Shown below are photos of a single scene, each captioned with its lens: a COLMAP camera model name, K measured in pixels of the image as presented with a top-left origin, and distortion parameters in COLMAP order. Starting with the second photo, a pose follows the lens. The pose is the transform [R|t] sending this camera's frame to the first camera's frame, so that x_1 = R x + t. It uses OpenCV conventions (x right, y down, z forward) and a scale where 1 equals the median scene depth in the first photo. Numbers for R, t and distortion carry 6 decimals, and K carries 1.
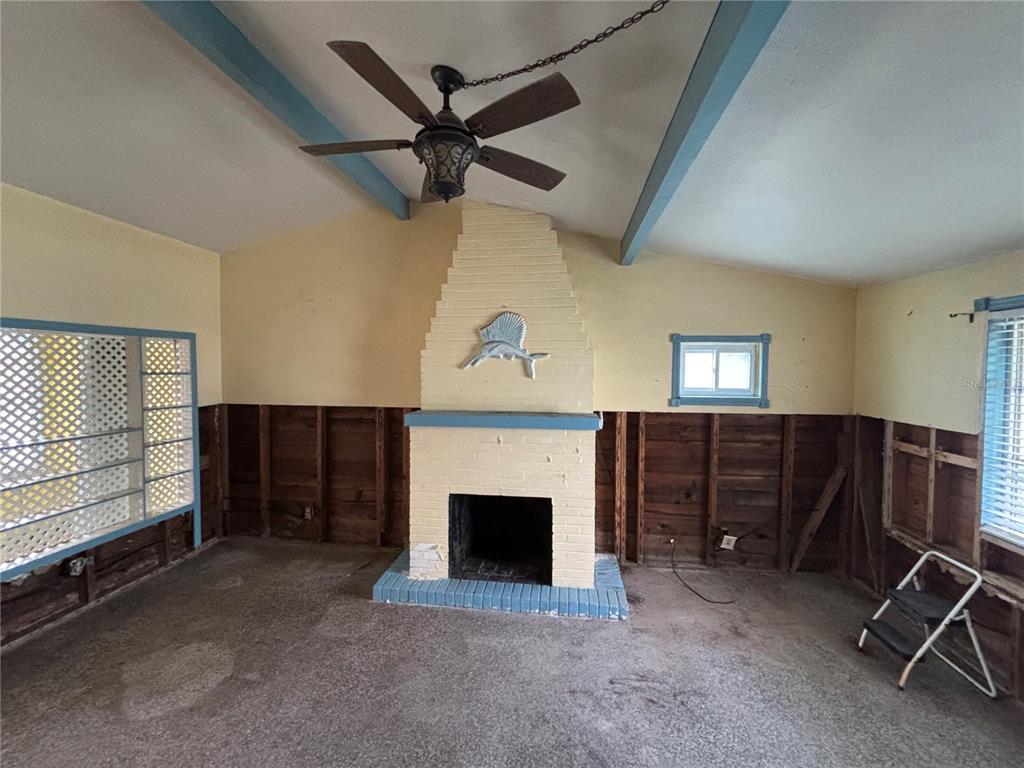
lens RADIAL K [[422.3, 0, 510.0], [0, 422.3, 381.0], [0, 0, 1]] dist [0.004222, -0.000358]
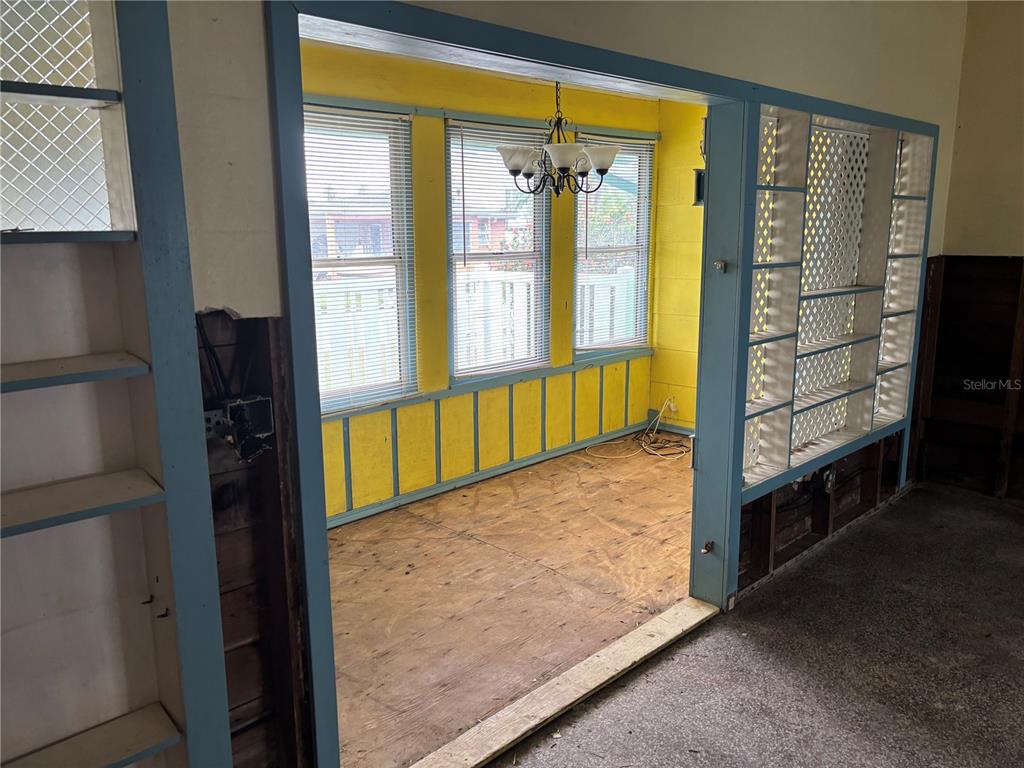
lens RADIAL K [[763.7, 0, 512.0], [0, 763.7, 384.0], [0, 0, 1]] dist [0.086558, -0.111241]
pose [[0.786236, 0.111226, -0.607833, -0.563874], [-0.009851, 0.985798, 0.167645, 0.064463], [0.617848, -0.125821, 0.776166, -0.221451]]
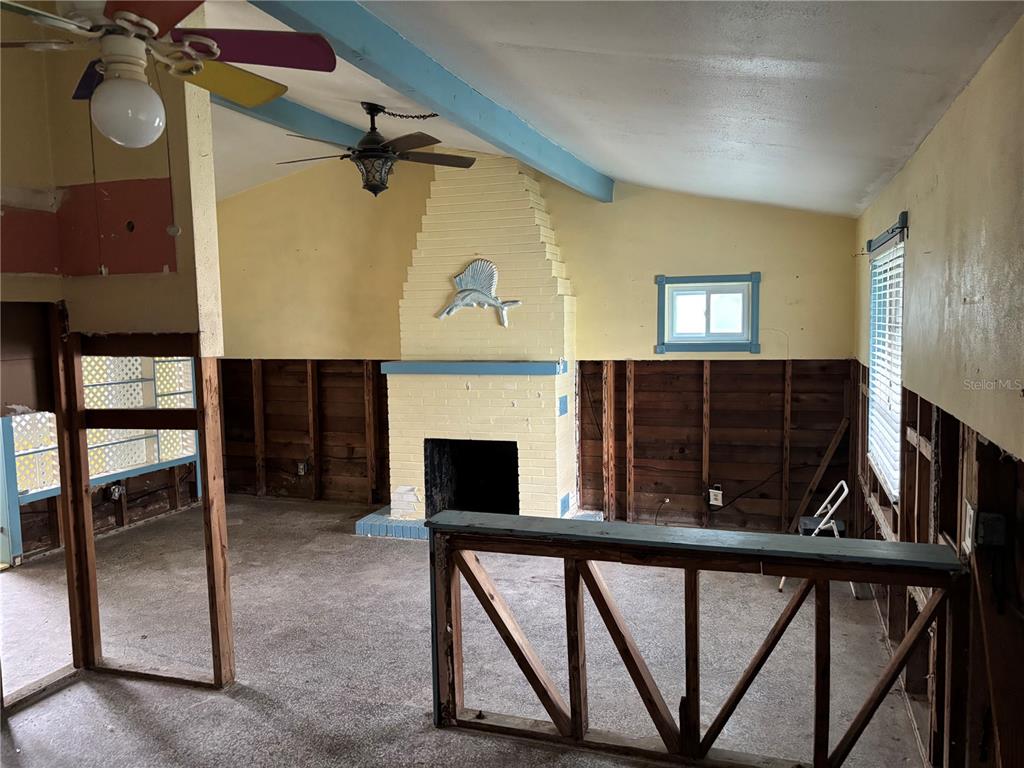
lens RADIAL K [[763.7, 0, 512.0], [0, 763.7, 384.0], [0, 0, 1]] dist [0.086558, -0.111241]
pose [[0.980413, -0.004567, -0.196900, 0.400931], [0.015278, 0.998482, 0.052918, 0.032964], [0.196359, -0.054890, 0.978995, -0.725186]]
